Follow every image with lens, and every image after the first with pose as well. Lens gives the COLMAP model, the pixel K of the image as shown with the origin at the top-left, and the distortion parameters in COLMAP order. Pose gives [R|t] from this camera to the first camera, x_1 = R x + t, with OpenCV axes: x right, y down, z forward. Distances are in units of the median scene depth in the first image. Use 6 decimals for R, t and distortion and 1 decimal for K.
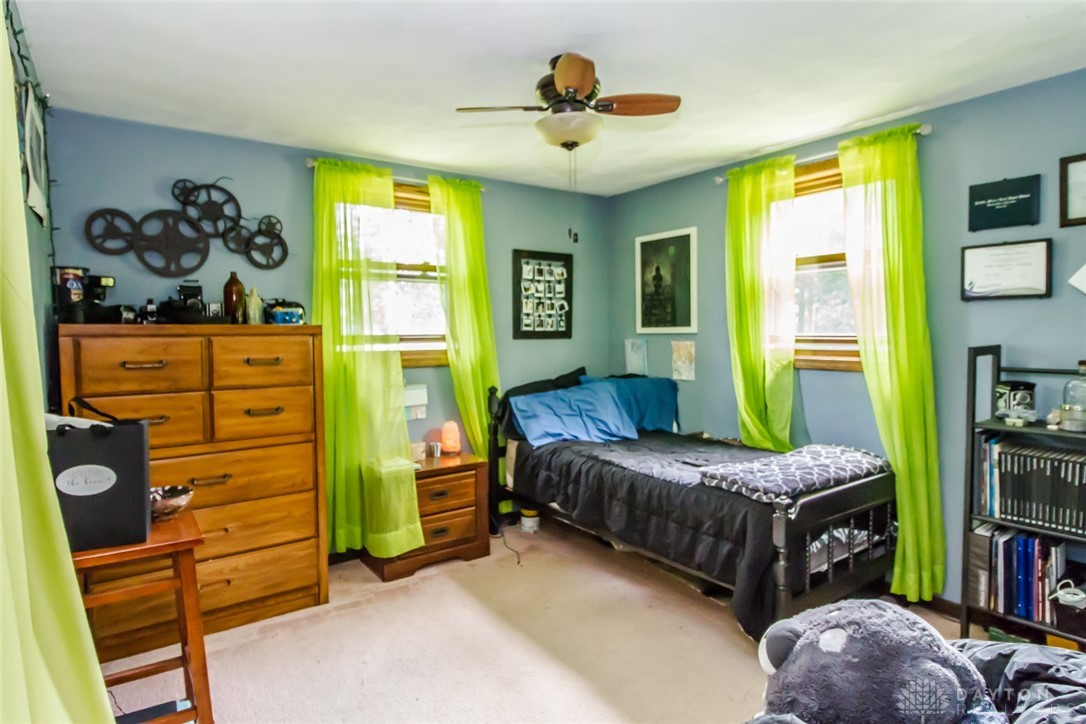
lens RADIAL K [[615.7, 0, 542.8], [0, 615.7, 358.0], [0, 0, 1]] dist [0.005738, -0.001865]
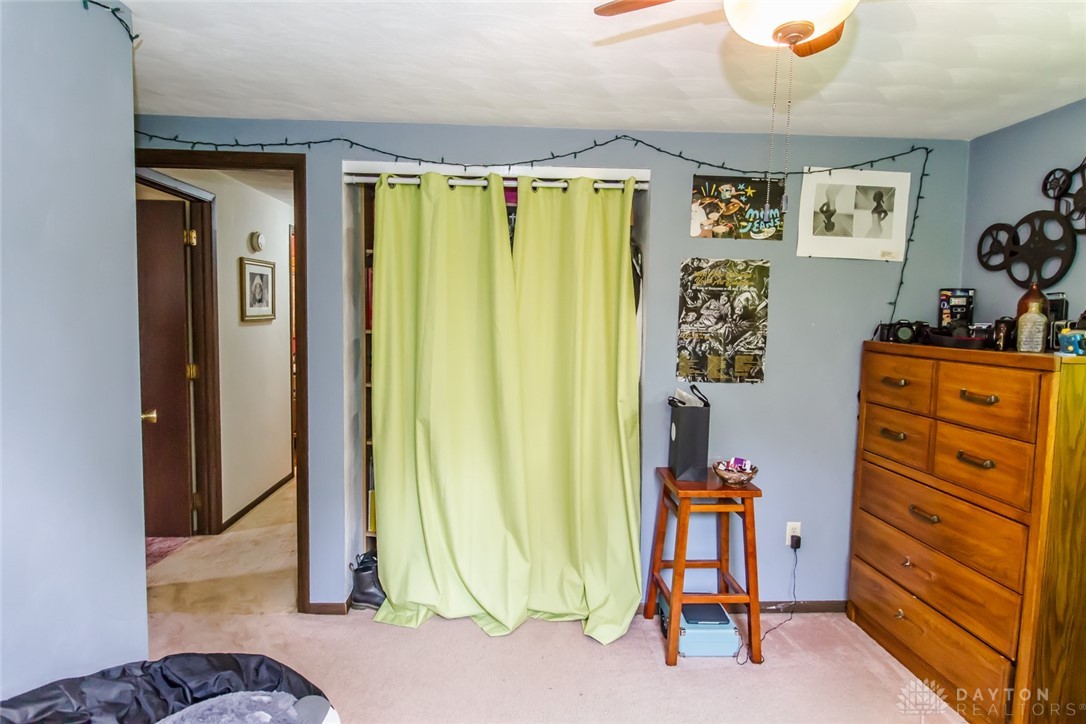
lens RADIAL K [[615.7, 0, 542.8], [0, 615.7, 360.2], [0, 0, 1]] dist [0.005738, -0.001865]
pose [[-0.579827, 0.064569, -0.812177, 0.505619], [-0.046077, 0.992661, 0.111812, -0.103969], [0.813436, 0.102254, -0.572596, 0.988359]]
